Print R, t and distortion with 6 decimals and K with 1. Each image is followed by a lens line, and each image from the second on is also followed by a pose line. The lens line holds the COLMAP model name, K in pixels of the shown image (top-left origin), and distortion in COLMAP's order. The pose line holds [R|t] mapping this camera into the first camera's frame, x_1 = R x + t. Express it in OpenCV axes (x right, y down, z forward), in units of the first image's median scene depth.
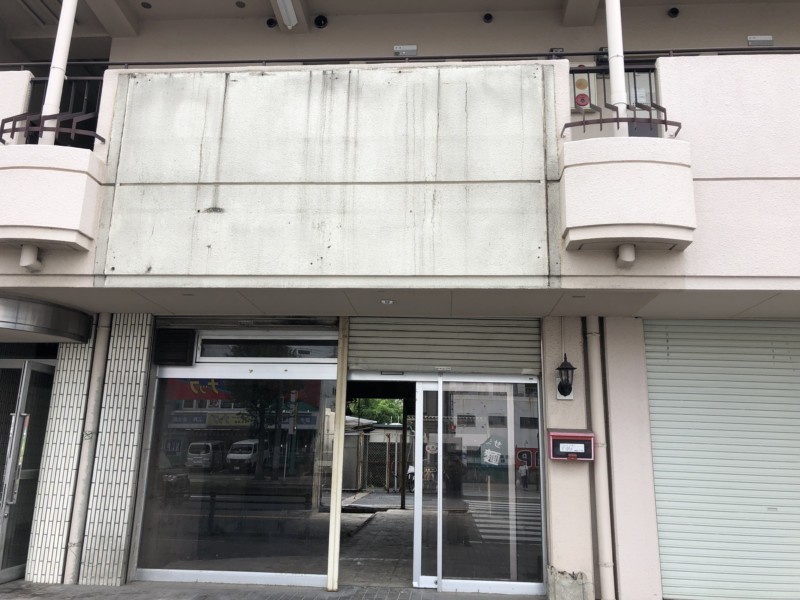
lens RADIAL K [[658.3, 0, 394.4], [0, 658.3, 296.7], [0, 0, 1]] dist [0.023666, 0.005665]
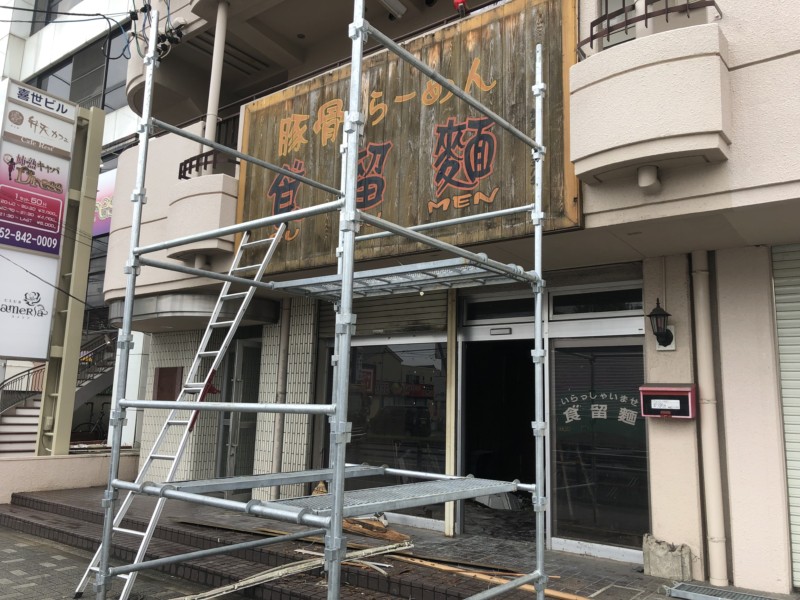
lens RADIAL K [[658.3, 0, 394.4], [0, 658.3, 296.7], [0, 0, 1]] dist [0.023666, 0.005665]
pose [[0.836651, -0.090120, -0.540272, 0.454425], [0.114834, 0.993311, 0.012140, 0.034749], [0.535564, -0.072199, 0.841403, 0.077908]]
